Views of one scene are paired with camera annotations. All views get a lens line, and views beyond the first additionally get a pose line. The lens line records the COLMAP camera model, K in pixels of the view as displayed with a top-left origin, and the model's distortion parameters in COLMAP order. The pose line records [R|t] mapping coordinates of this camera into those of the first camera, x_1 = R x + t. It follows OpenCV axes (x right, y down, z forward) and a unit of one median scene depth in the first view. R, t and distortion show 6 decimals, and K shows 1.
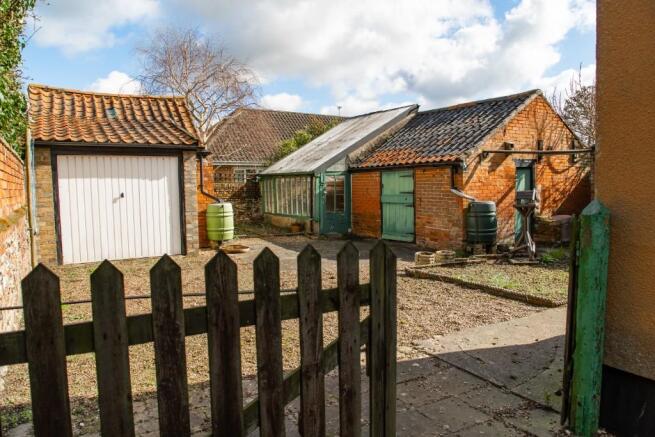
lens RADIAL K [[461.5, 0, 328.5], [0, 461.5, 218.6], [0, 0, 1]] dist [-0.004674, -0.000136]
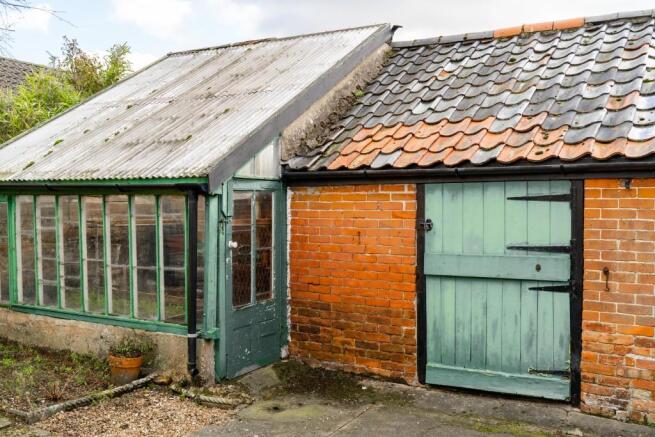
lens RADIAL K [[669.3, 0, 326.0], [0, 669.3, 219.0], [0, 0, 1]] dist [-0.041887, 0.000000]
pose [[0.885470, -0.004468, 0.464675, -0.163407], [0.025823, 0.998882, -0.039603, -0.055203], [-0.463979, 0.047067, 0.884595, 0.573624]]
